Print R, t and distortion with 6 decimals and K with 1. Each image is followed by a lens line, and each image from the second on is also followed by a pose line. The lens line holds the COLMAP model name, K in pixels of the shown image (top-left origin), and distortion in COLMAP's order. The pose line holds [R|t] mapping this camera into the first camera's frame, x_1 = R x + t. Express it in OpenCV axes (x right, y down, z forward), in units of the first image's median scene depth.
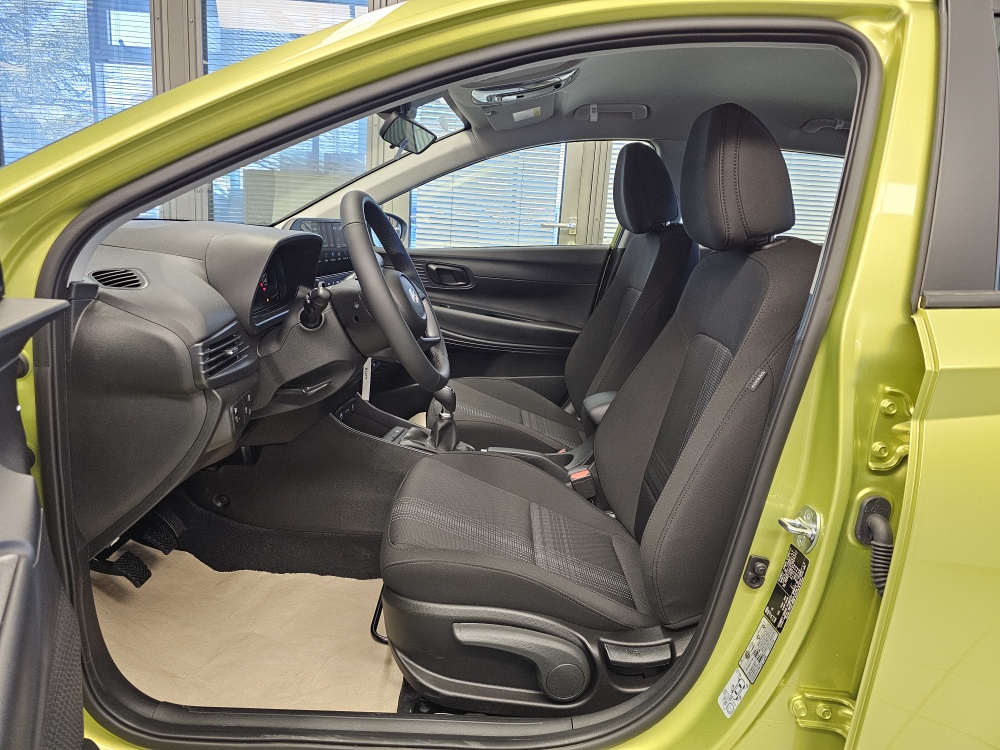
lens RADIAL K [[668.4, 0, 495.0], [0, 668.4, 371.3], [0, 0, 1]] dist [0.075173, -0.079197]
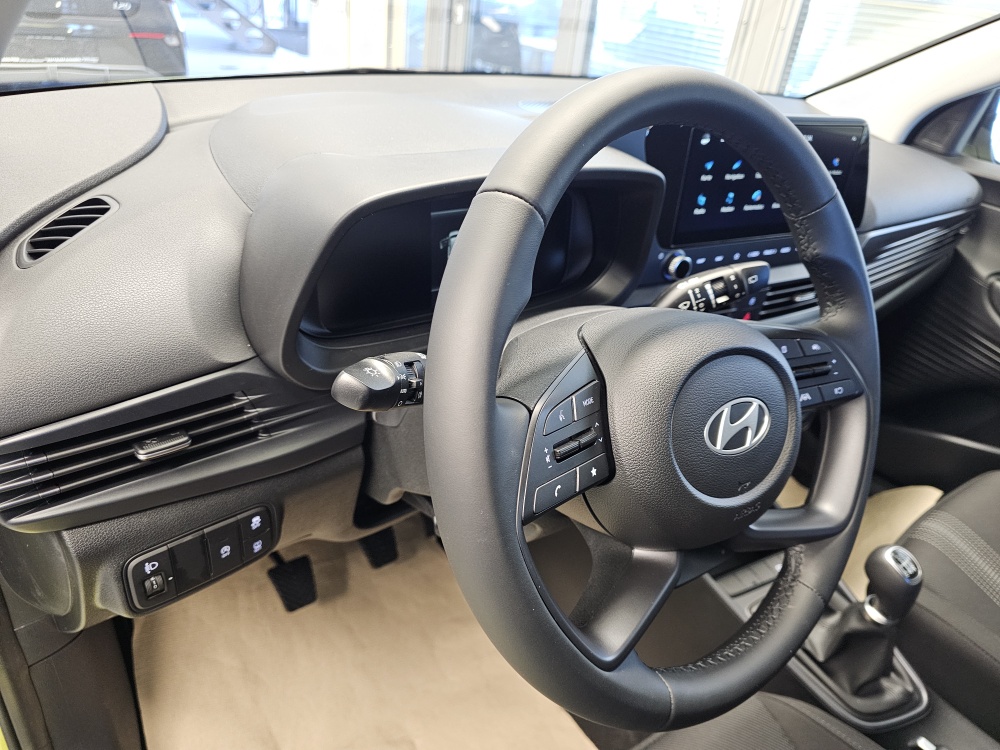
lens RADIAL K [[668.4, 0, 495.0], [0, 668.4, 371.3], [0, 0, 1]] dist [0.075173, -0.079197]
pose [[0.613371, 0.401407, -0.680183, 0.026248], [-0.243939, 0.915392, 0.320237, -0.273326], [0.751179, -0.030501, 0.659393, 0.881651]]
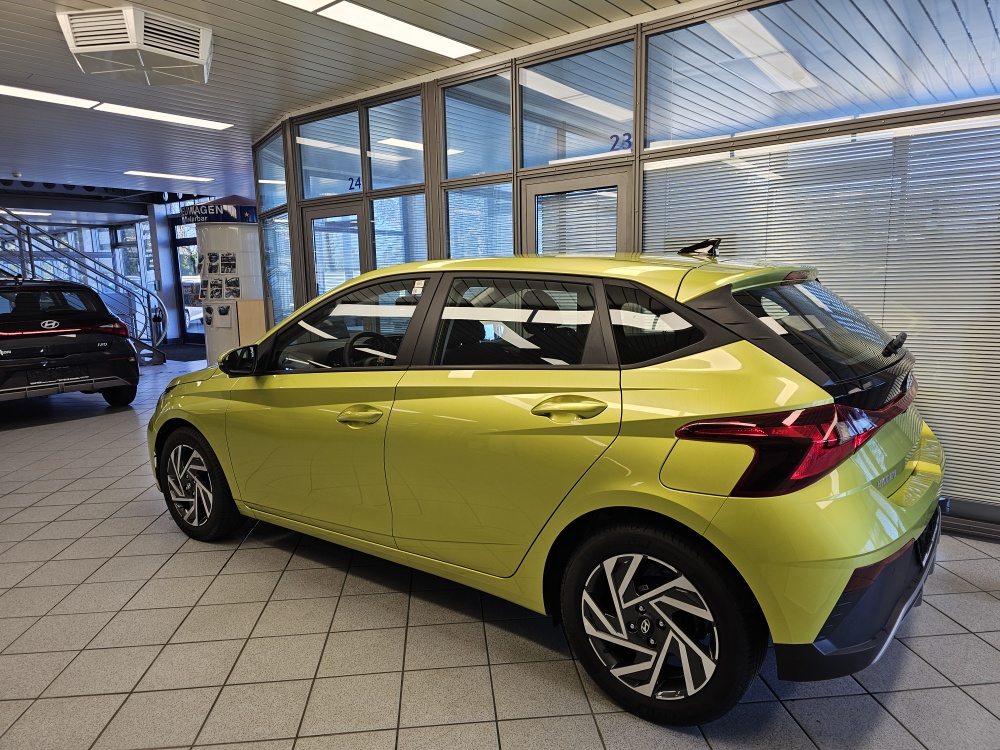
lens RADIAL K [[683.5, 0, 500.0], [0, 683.5, 375.0], [0, 0, 1]] dist [0.065000, -0.002235]
pose [[0.797187, 0.017850, -0.603469, 2.362362], [-0.070000, 0.995554, -0.063022, 0.023432], [0.599661, 0.092483, 0.794892, -1.115289]]
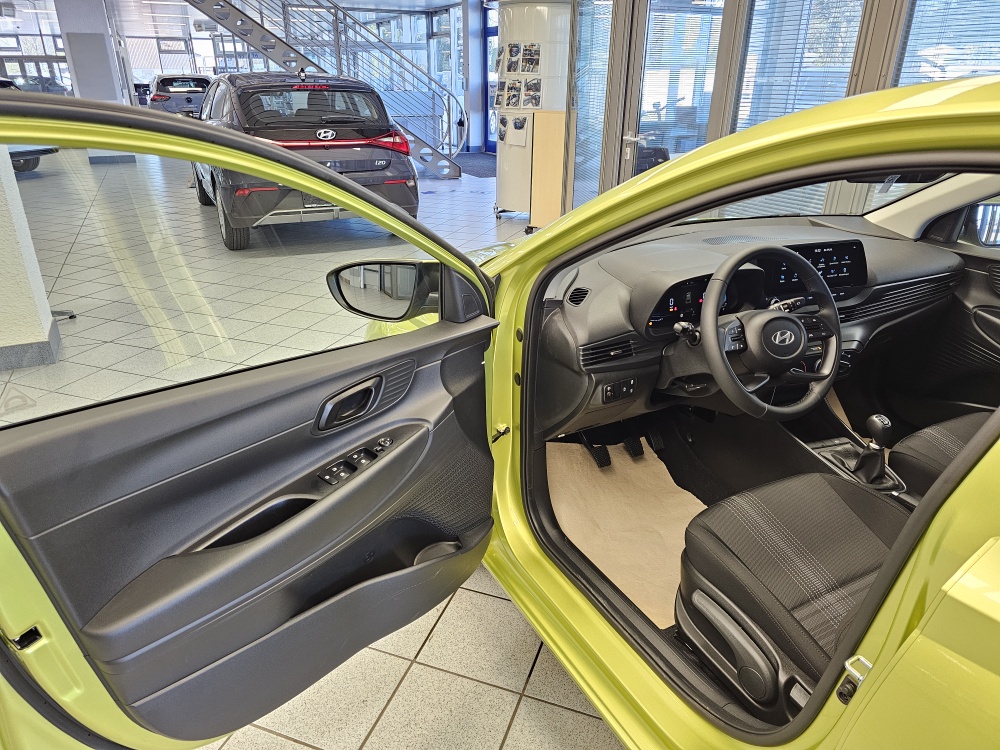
lens RADIAL K [[683.5, 0, 500.0], [0, 683.5, 375.0], [0, 0, 1]] dist [0.065000, -0.002235]
pose [[0.477343, 0.303731, -0.824555, 0.845989], [-0.178522, 0.952314, 0.247444, -0.336808], [0.860392, 0.029086, 0.508803, -0.062158]]
